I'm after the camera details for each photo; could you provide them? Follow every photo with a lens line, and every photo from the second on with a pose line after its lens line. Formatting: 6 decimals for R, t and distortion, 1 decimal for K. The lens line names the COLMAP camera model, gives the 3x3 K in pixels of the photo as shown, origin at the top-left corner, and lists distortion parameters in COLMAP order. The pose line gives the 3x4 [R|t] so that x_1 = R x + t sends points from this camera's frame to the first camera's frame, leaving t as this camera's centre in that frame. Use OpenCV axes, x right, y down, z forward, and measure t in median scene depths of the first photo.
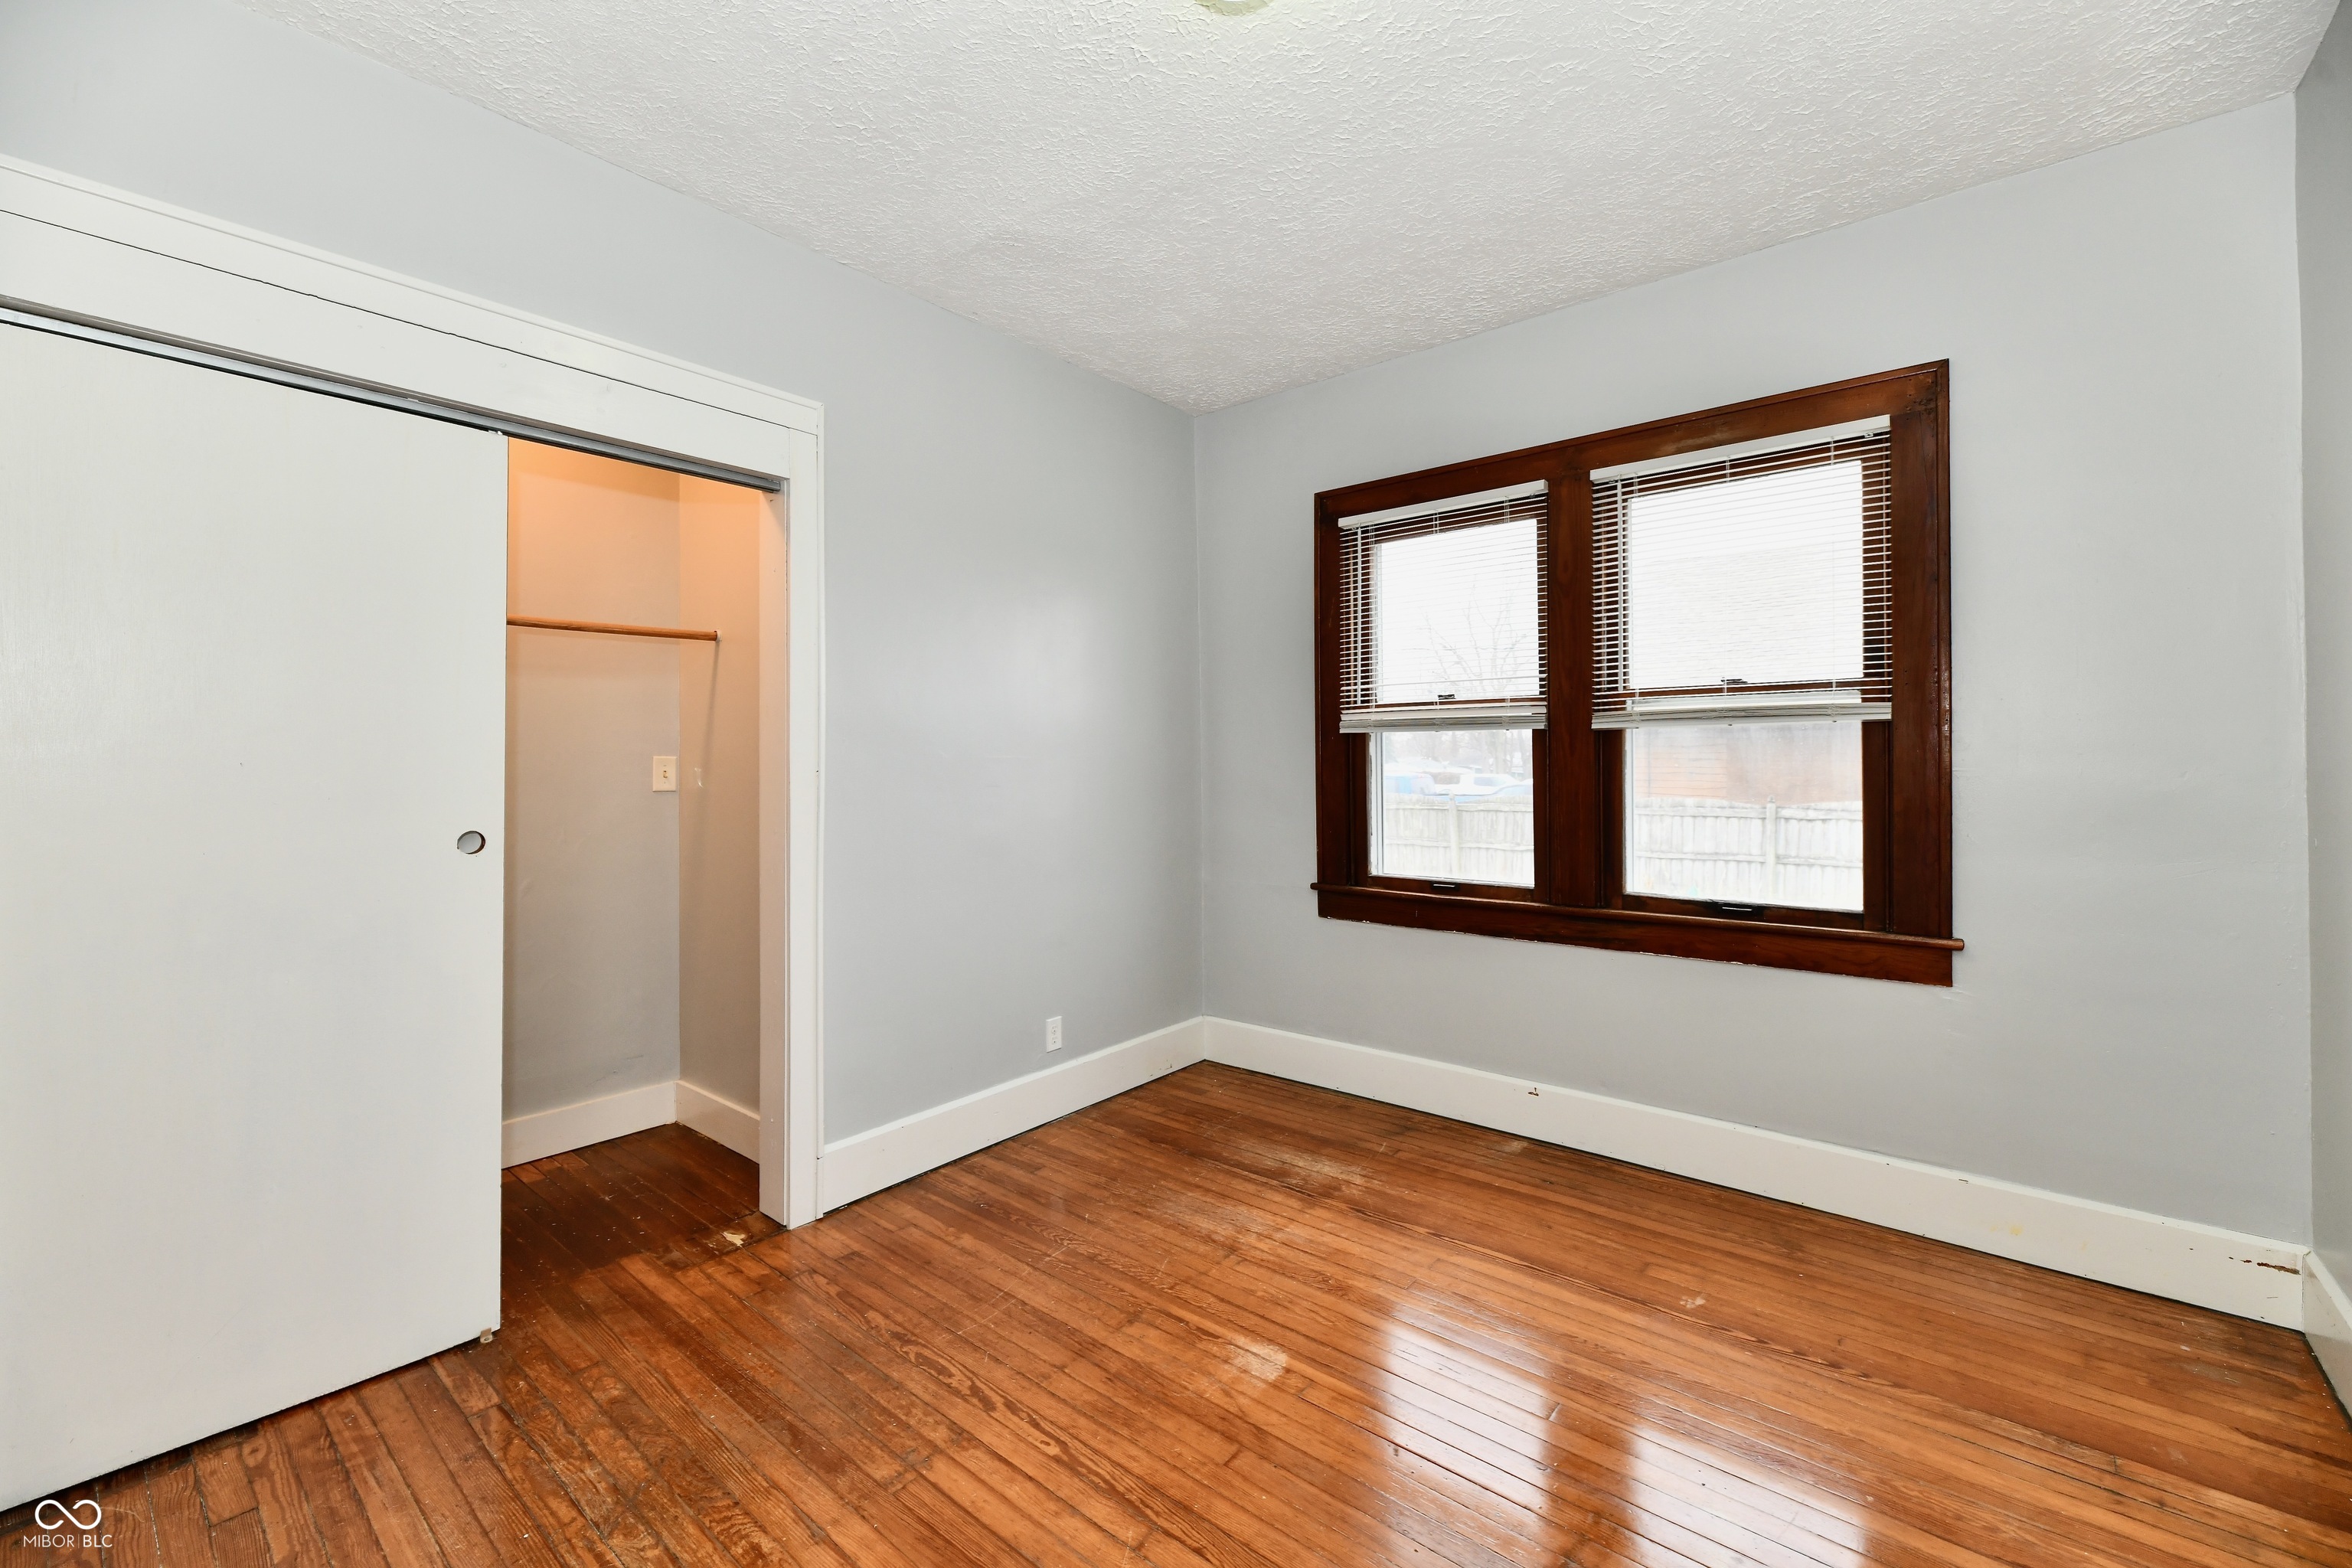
lens RADIAL K [[962.3, 0, 1169.3], [0, 962.3, 765.4], [0, 0, 1]] dist [0.000178, -0.003677]
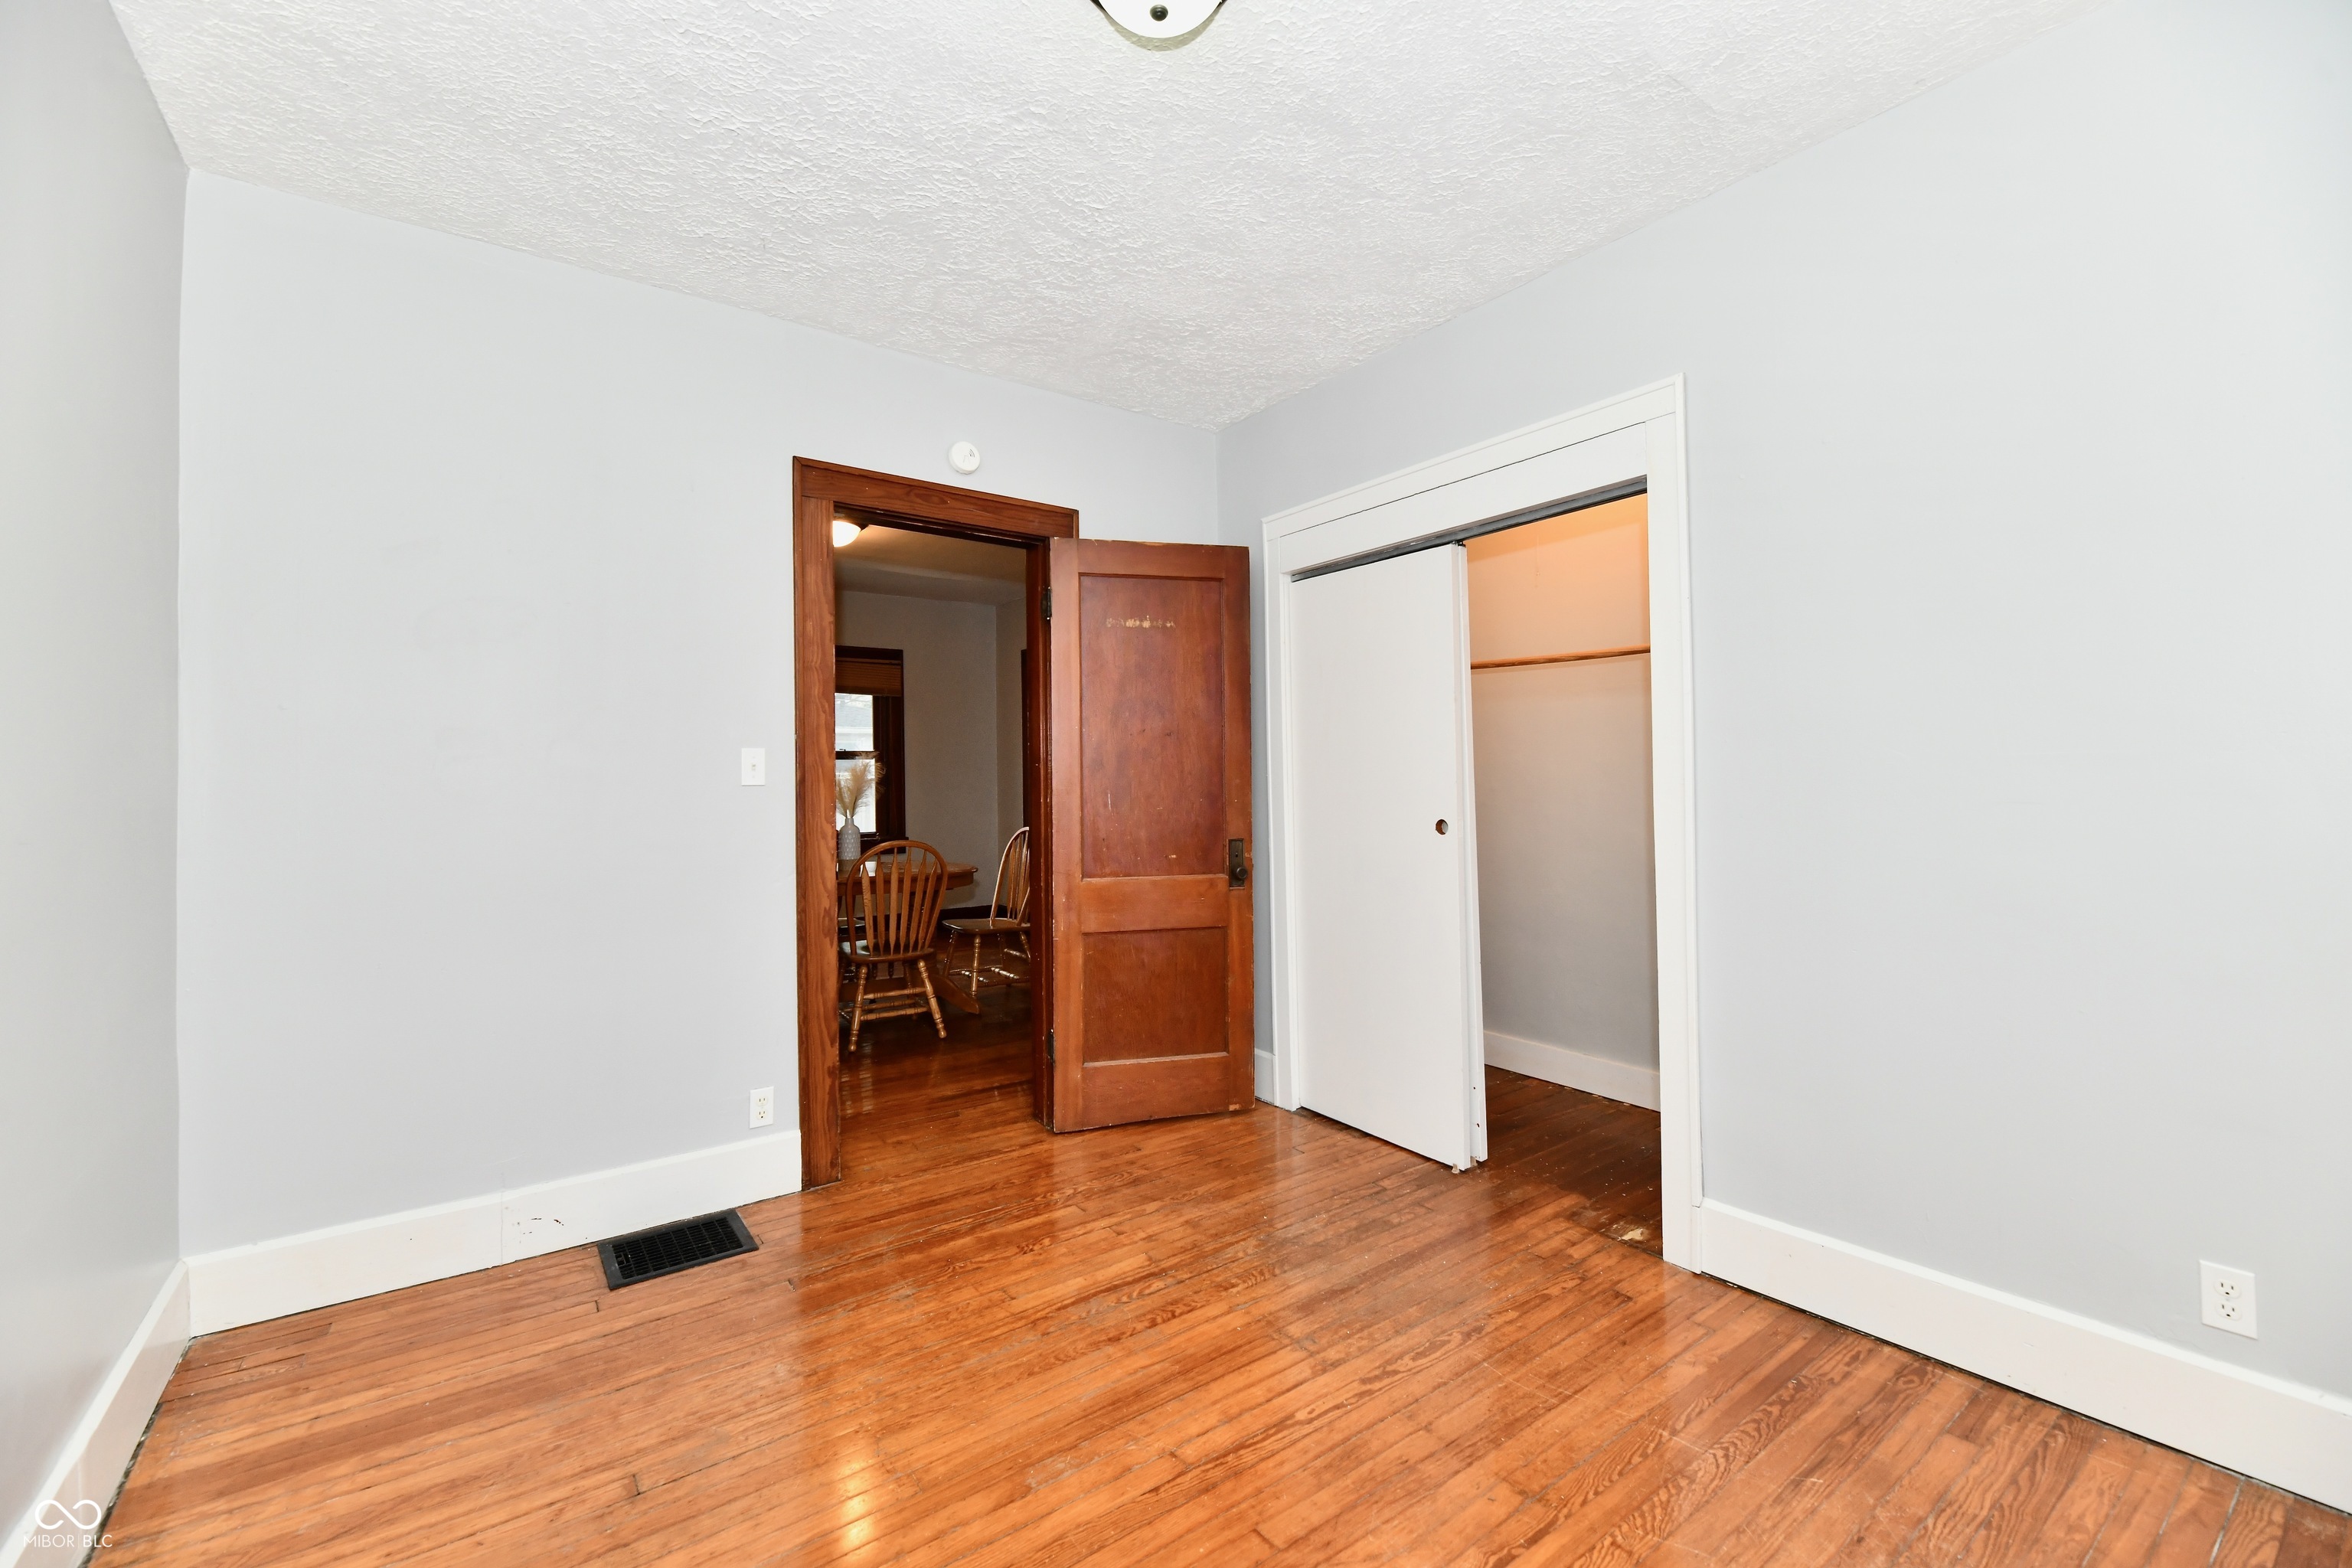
lens RADIAL K [[962.3, 0, 1169.3], [0, 962.3, 765.4], [0, 0, 1]] dist [0.000178, -0.003677]
pose [[-0.246247, -0.005806, -0.969190, 0.657450], [0.016053, 0.999820, -0.010068, -0.006091], [0.969074, -0.018037, -0.246110, 0.772308]]
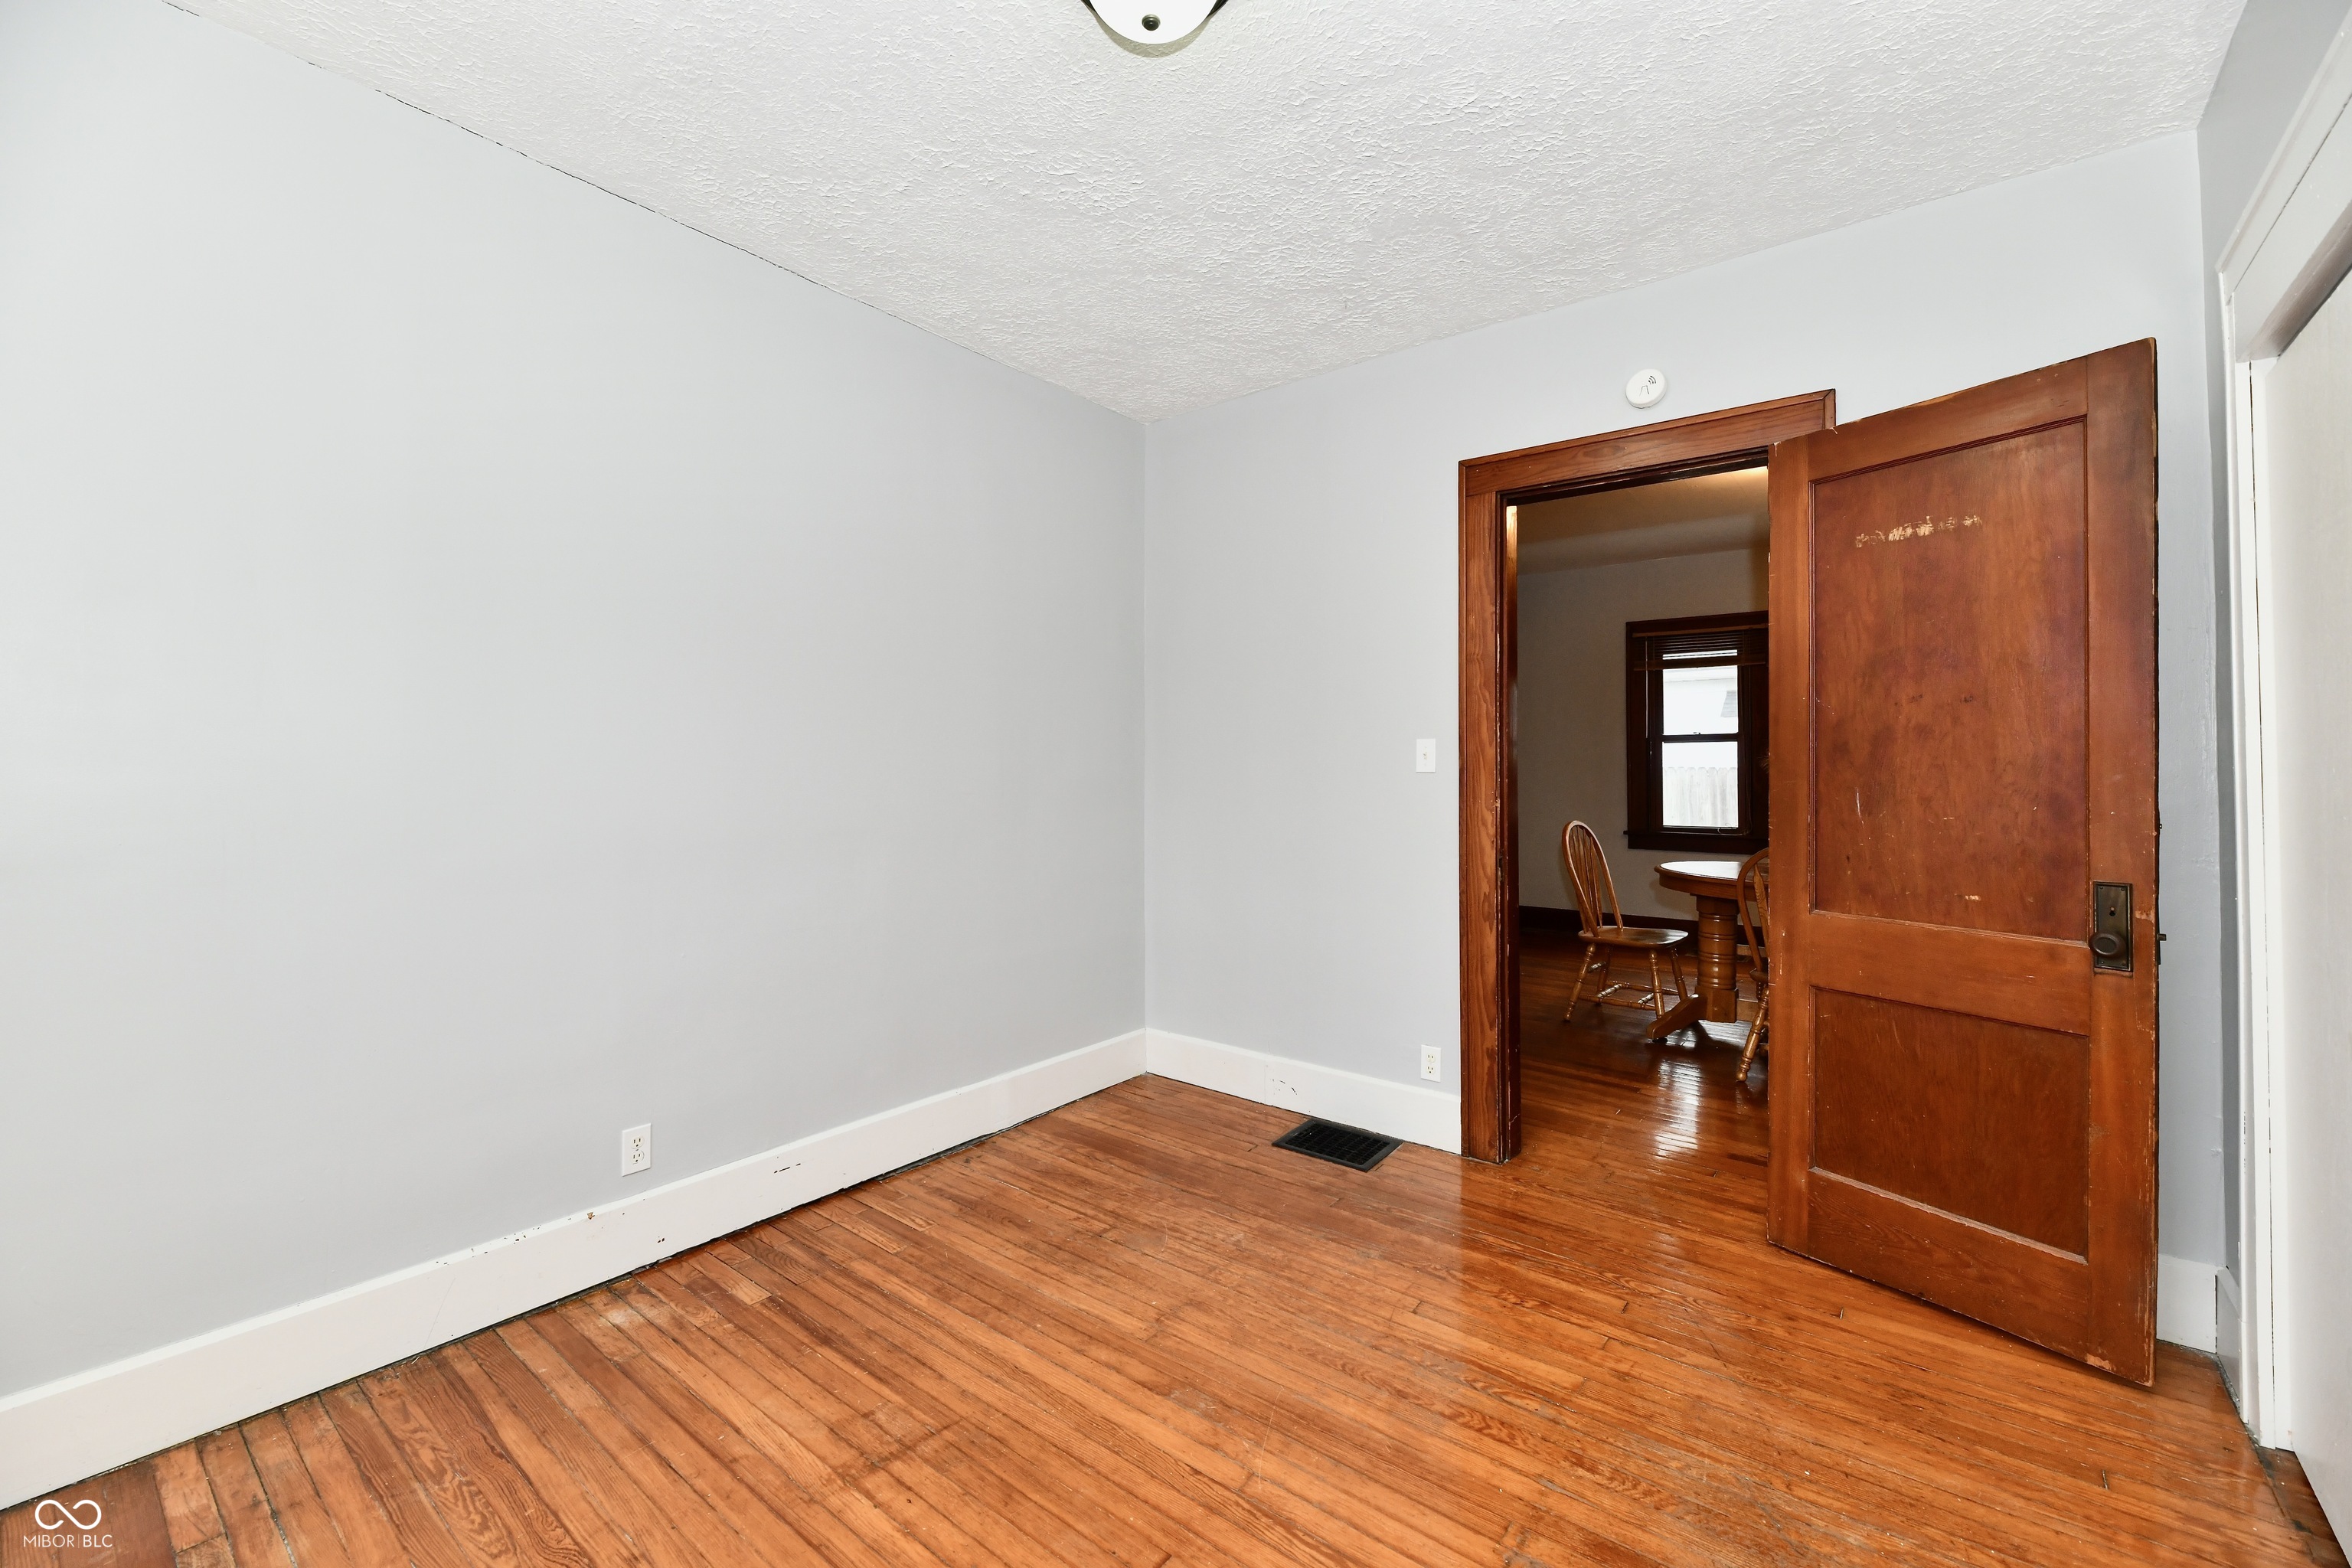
lens RADIAL K [[962.3, 0, 1169.3], [0, 962.3, 765.4], [0, 0, 1]] dist [0.000178, -0.003677]
pose [[-0.999695, 0.005018, -0.024169, 0.050662], [0.005180, 0.999964, -0.006655, -0.004312], [0.024134, -0.006778, -0.999686, 1.264376]]
